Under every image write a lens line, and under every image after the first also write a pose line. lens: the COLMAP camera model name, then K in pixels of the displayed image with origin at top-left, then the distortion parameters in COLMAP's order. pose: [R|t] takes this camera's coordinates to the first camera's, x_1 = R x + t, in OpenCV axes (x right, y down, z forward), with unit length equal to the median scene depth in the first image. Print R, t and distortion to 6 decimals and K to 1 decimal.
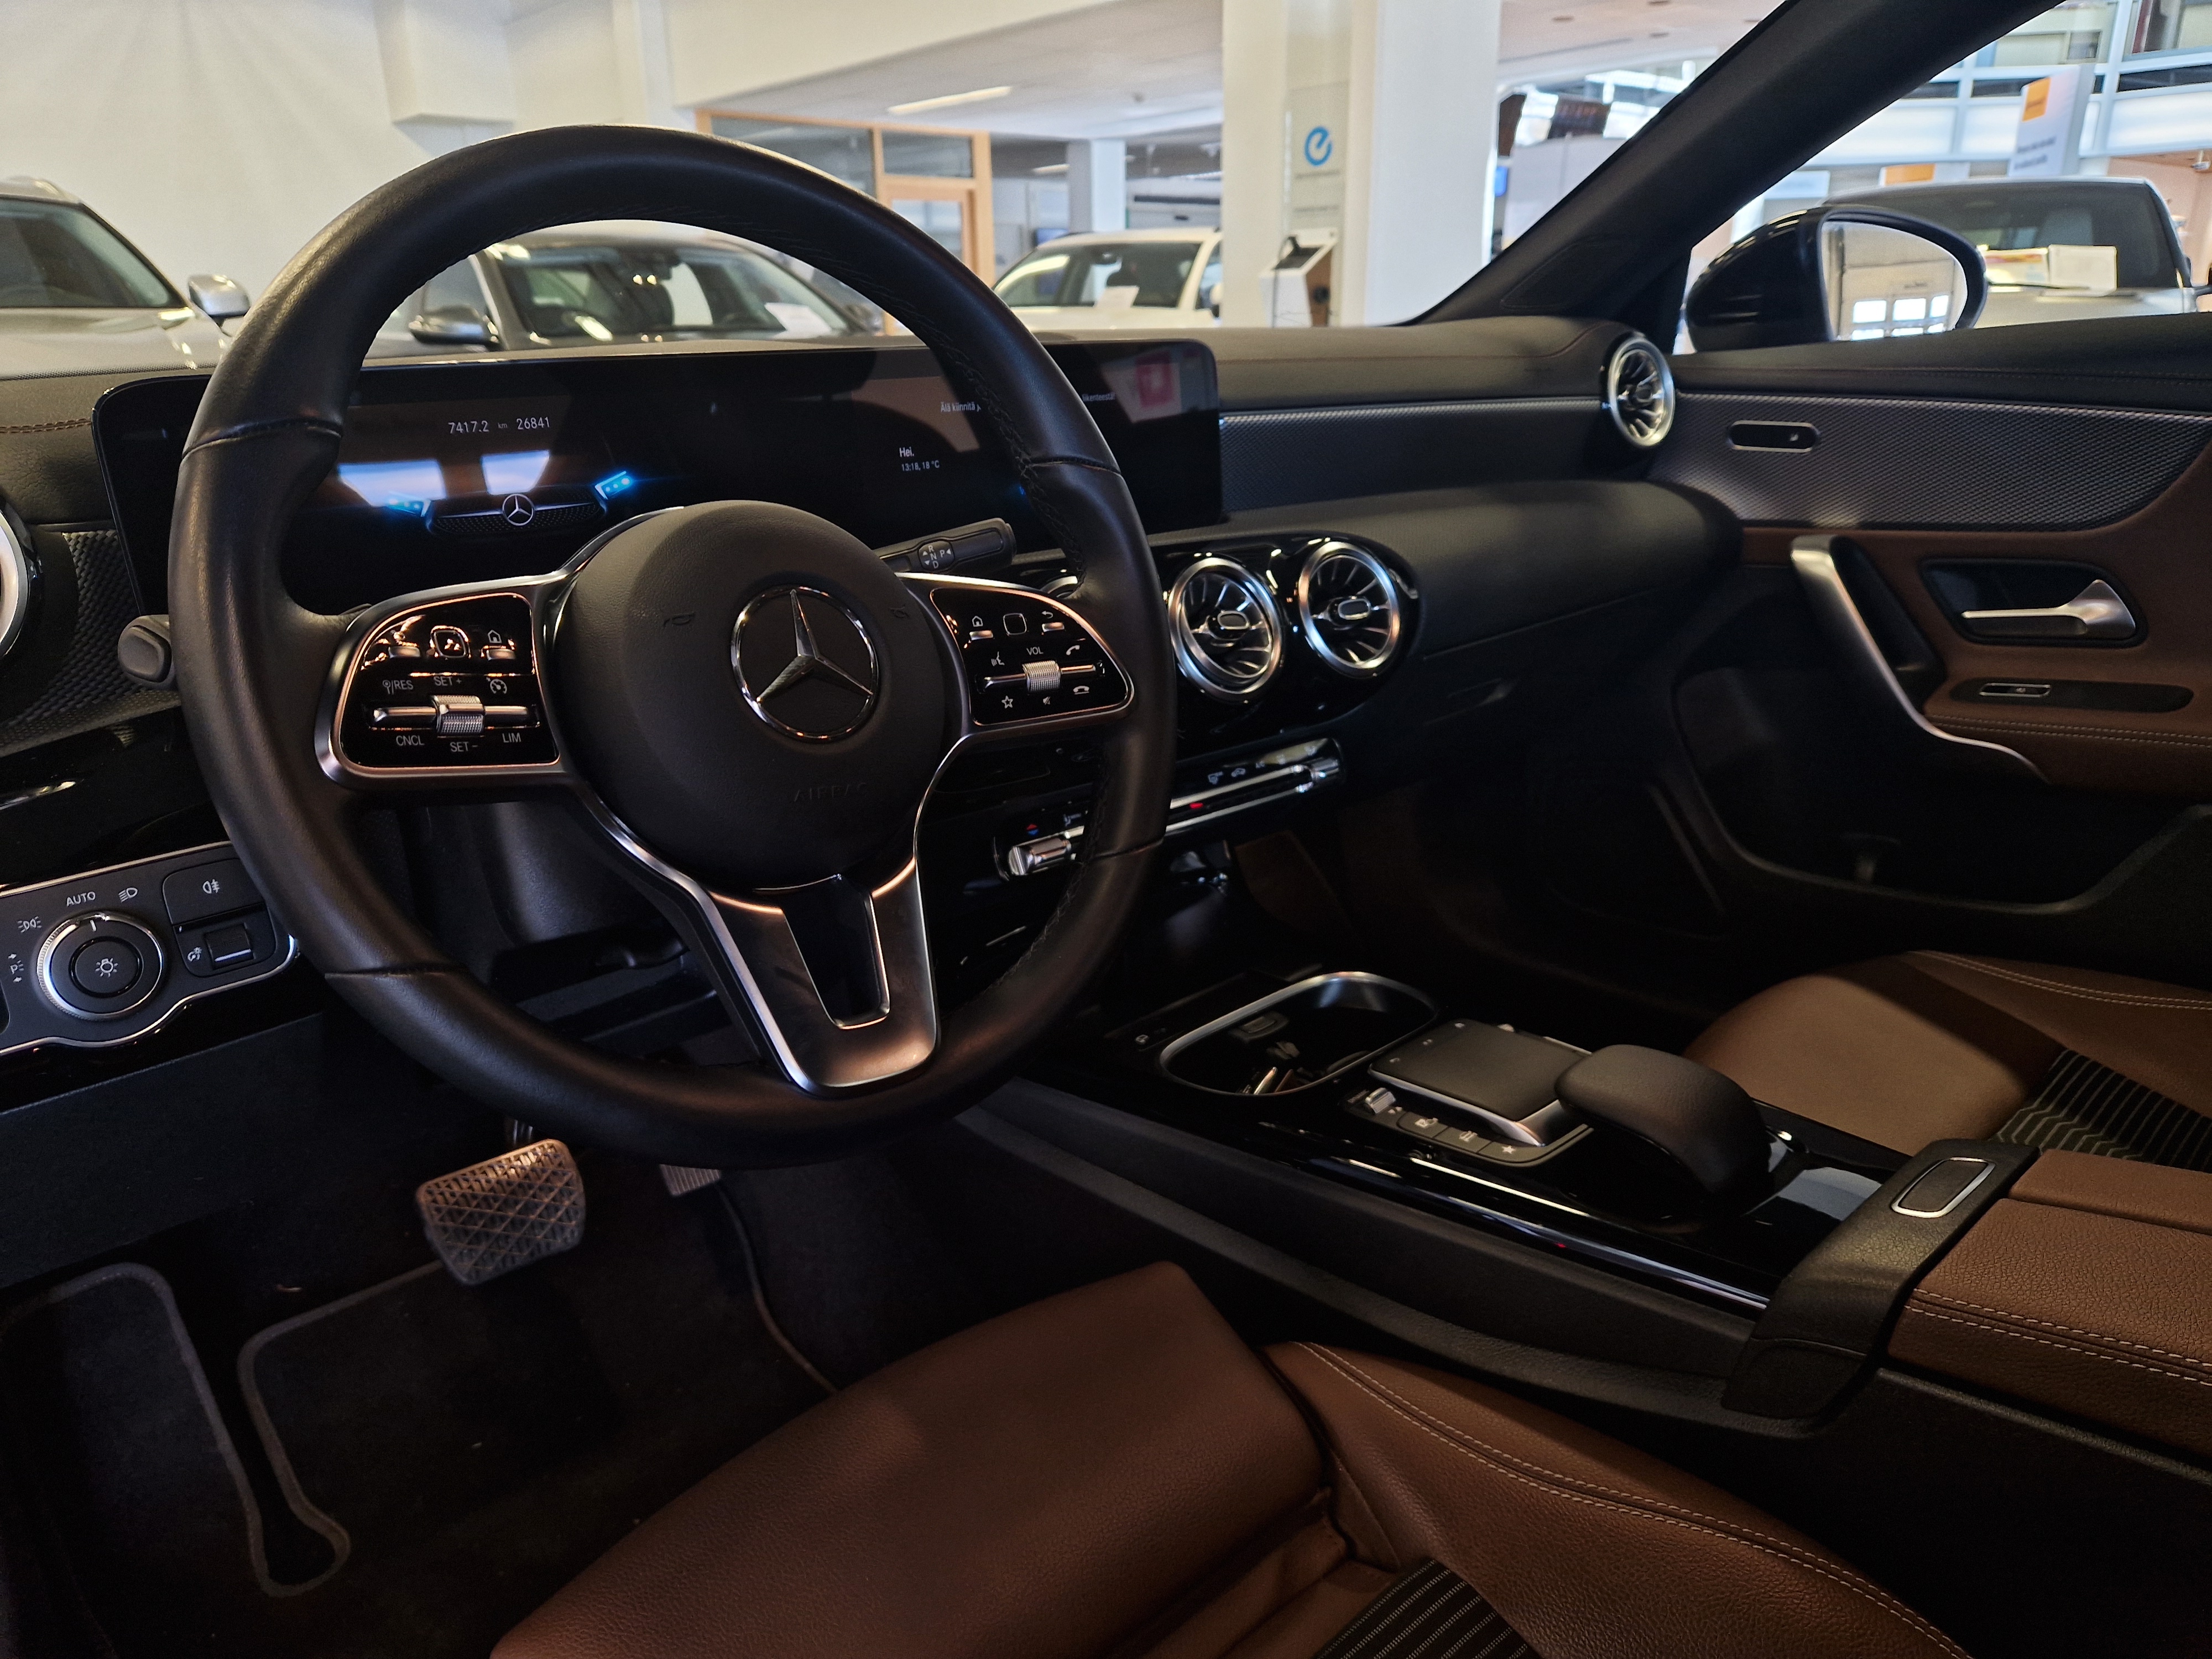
lens RADIAL K [[1459.9, 0, 1106.0], [0, 1459.9, 829.5], [0, 0, 1]] dist [0.020891, -0.001174]
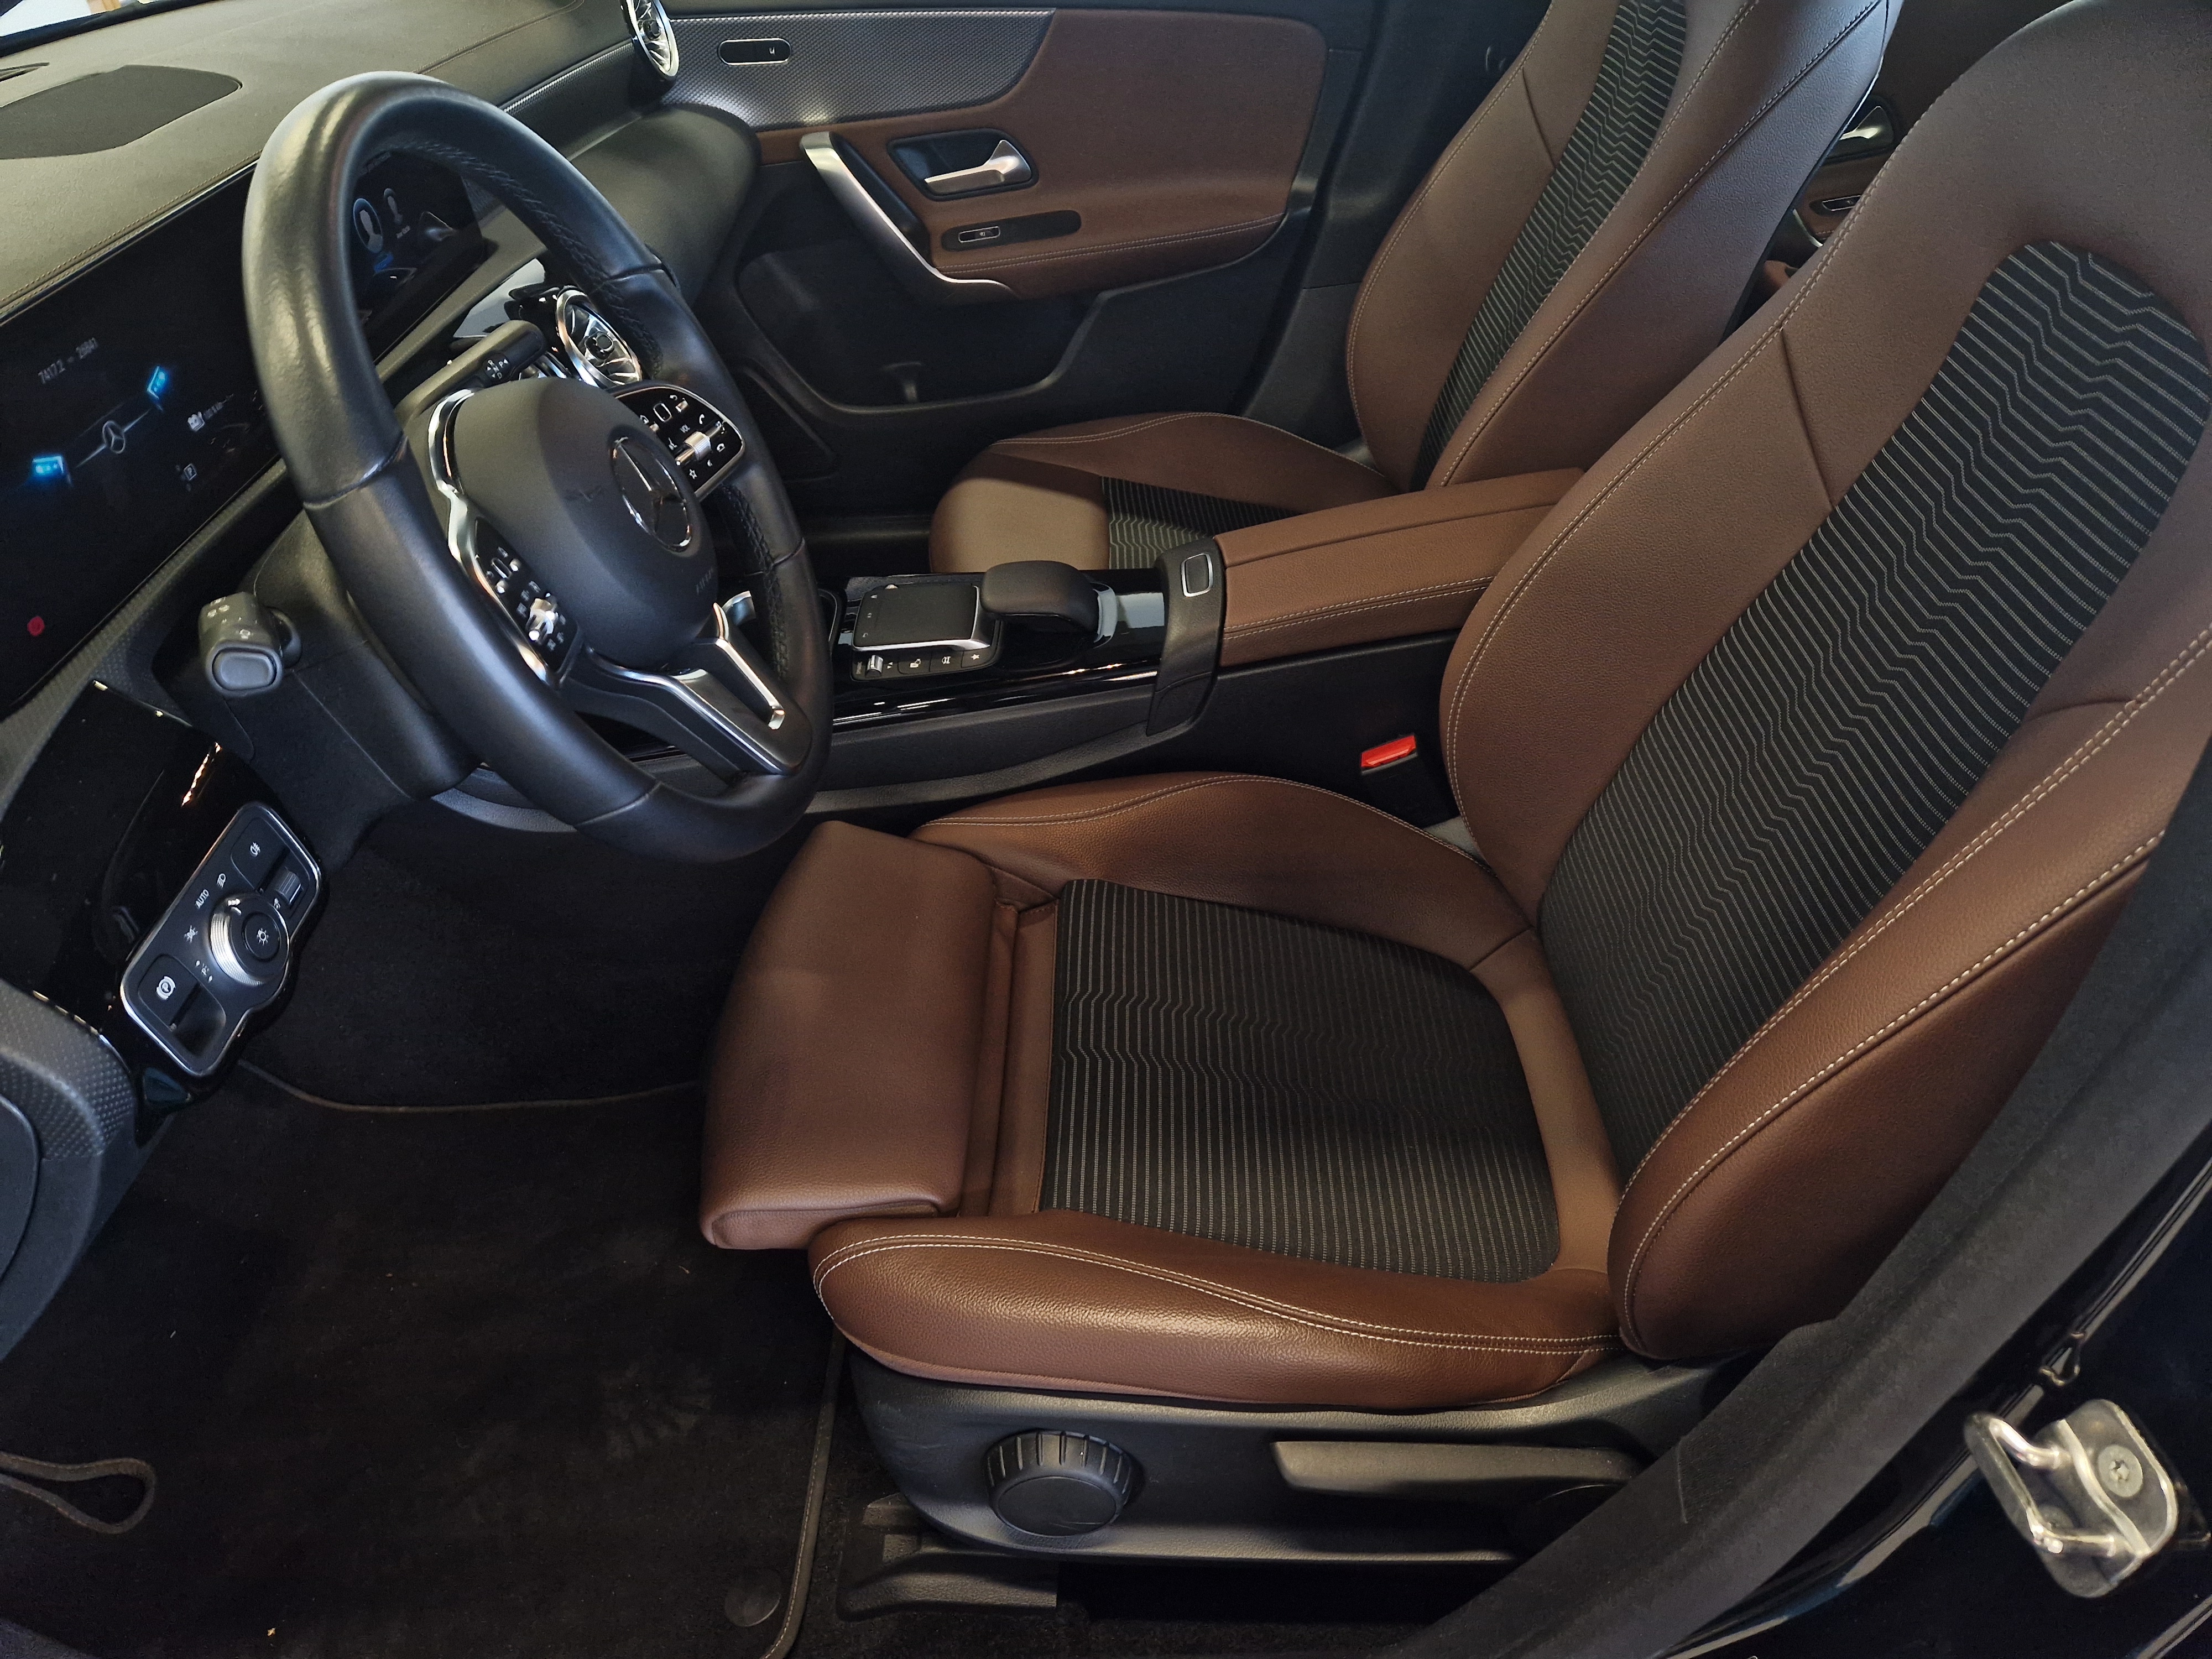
lens RADIAL K [[1459.9, 0, 1106.0], [0, 1459.9, 829.5], [0, 0, 1]] dist [0.020891, -0.001174]
pose [[0.665084, -0.454293, 0.592690, -0.499127], [0.249412, 0.883230, 0.397113, -0.156559], [-0.703887, -0.116290, 0.700728, -0.156749]]
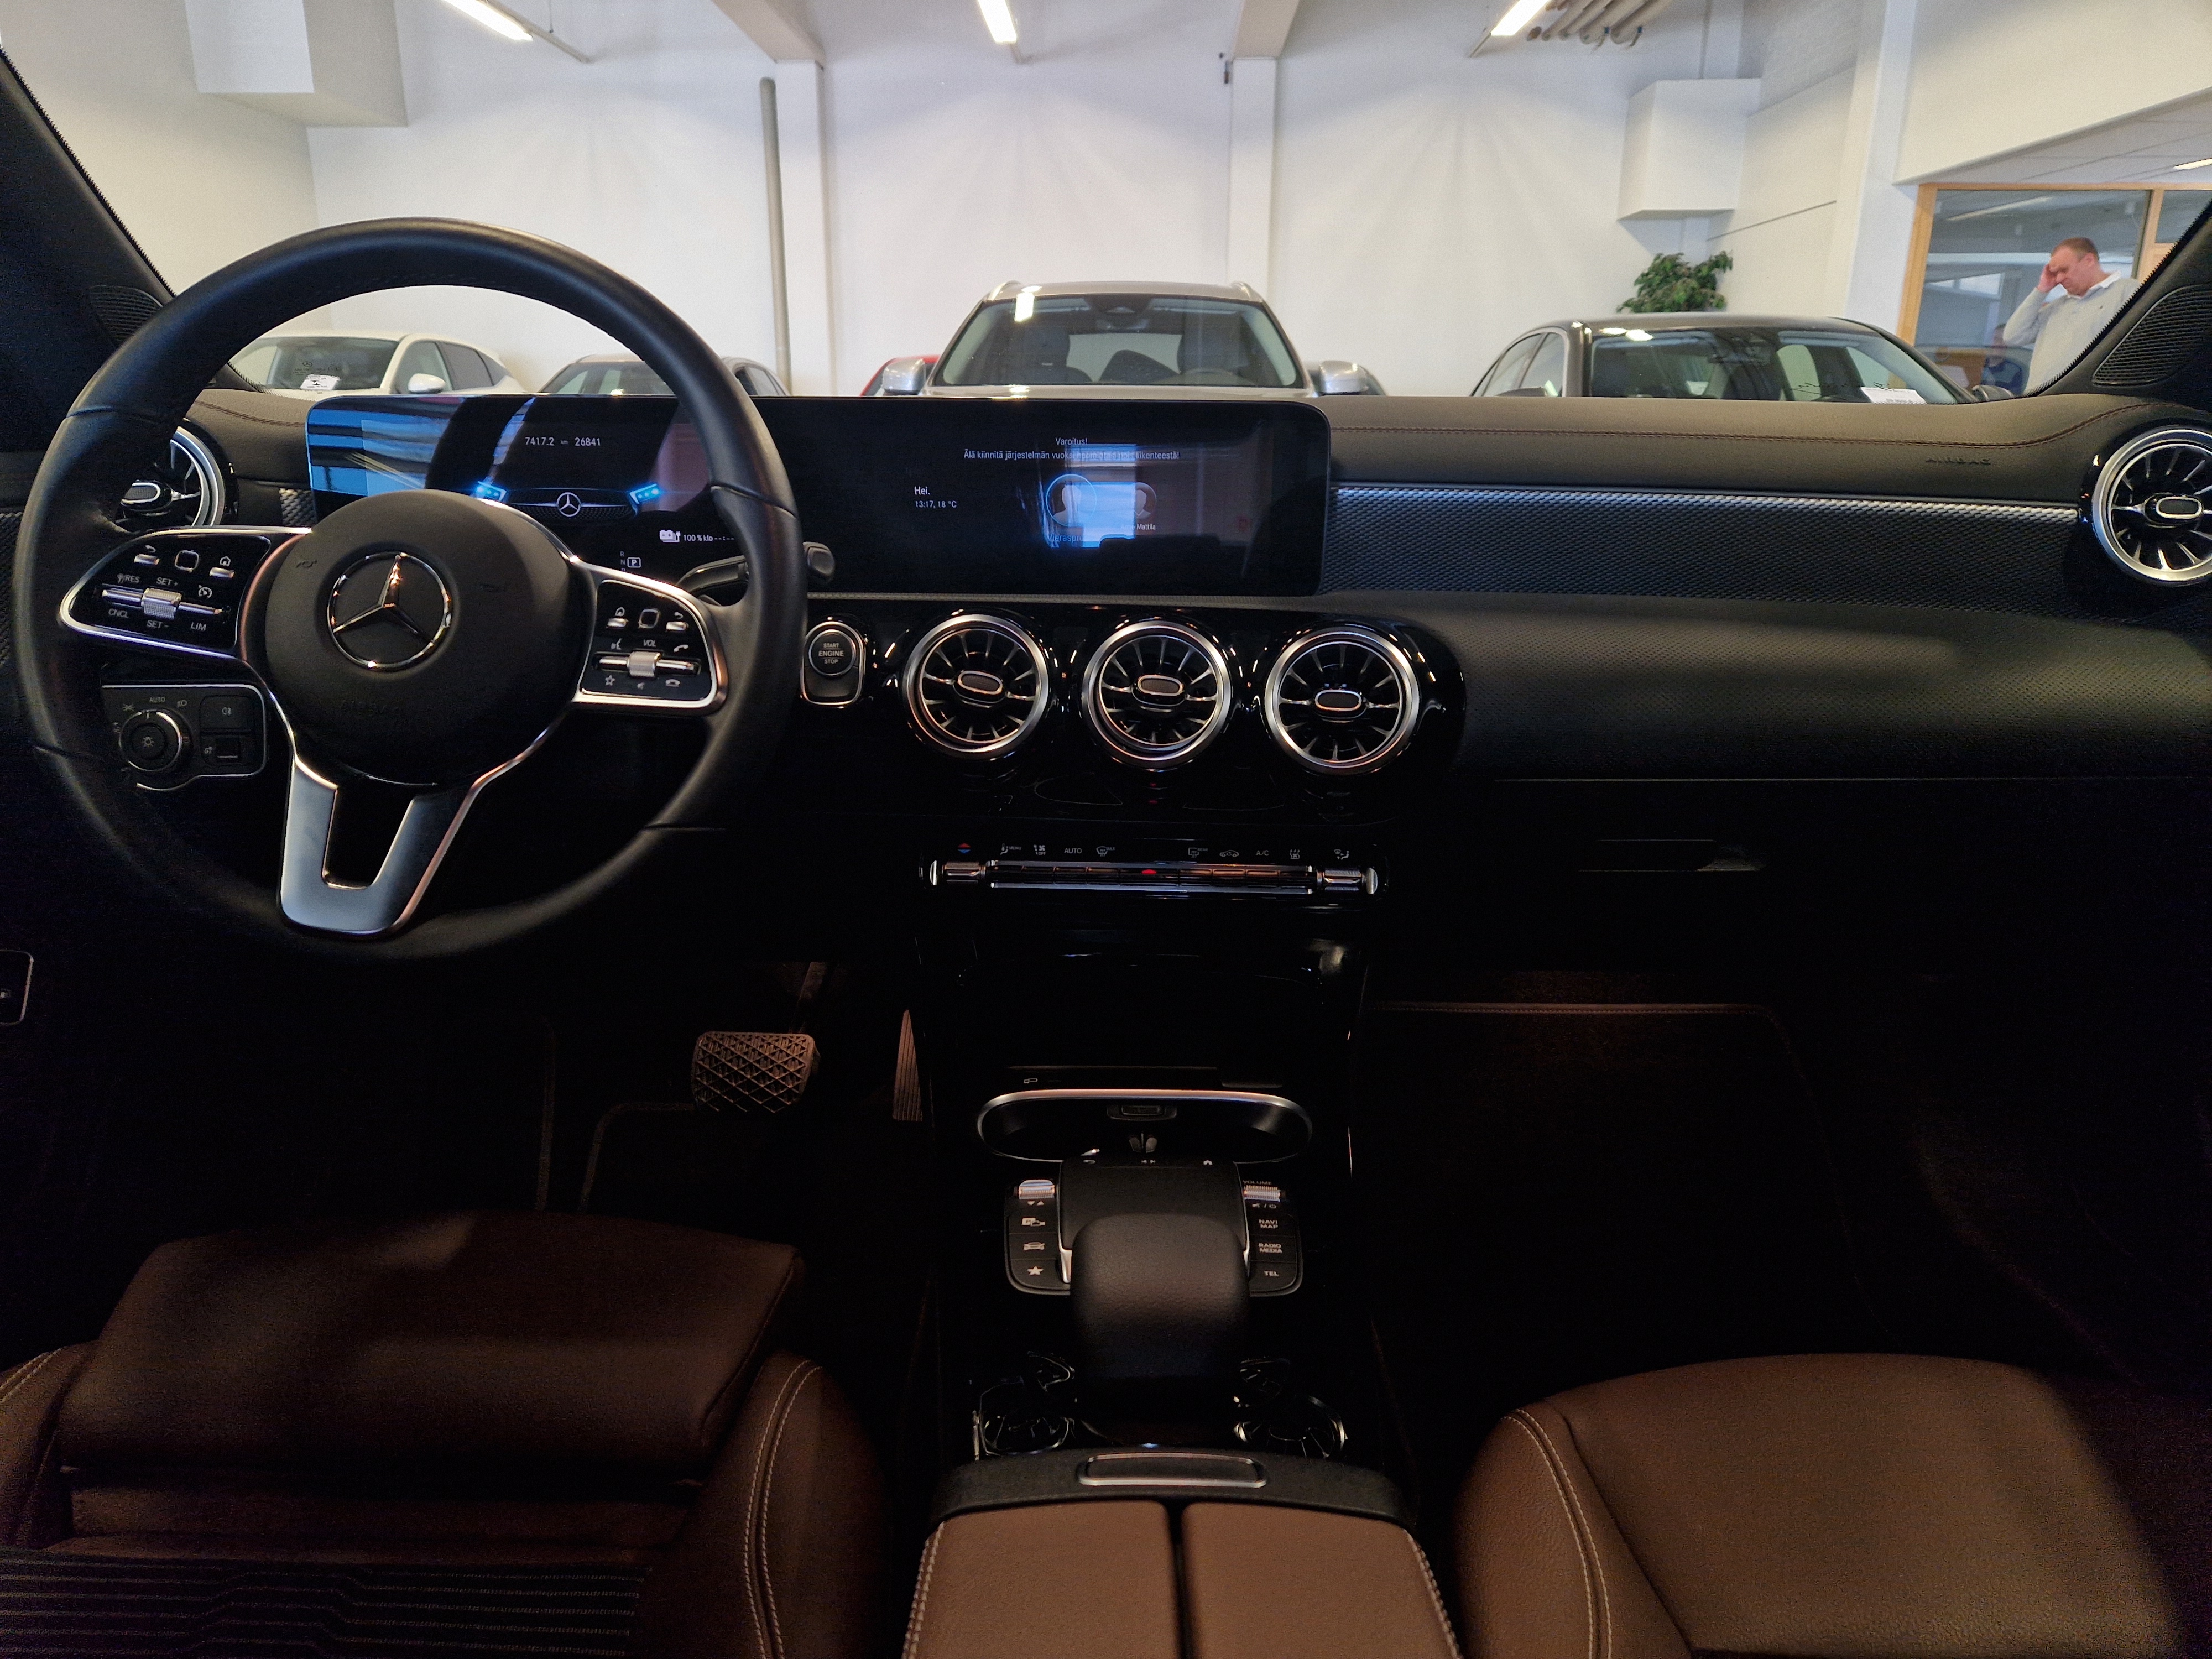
lens RADIAL K [[1451.7, 0, 1108.9], [0, 1451.7, 885.1], [0, 0, 1]] dist [0.011504, 0.003487]
pose [[0.755226, 0.230717, -0.613517, 0.667524], [-0.240172, 0.968311, 0.068493, -0.069119], [0.609878, 0.095622, 0.786706, 0.217614]]
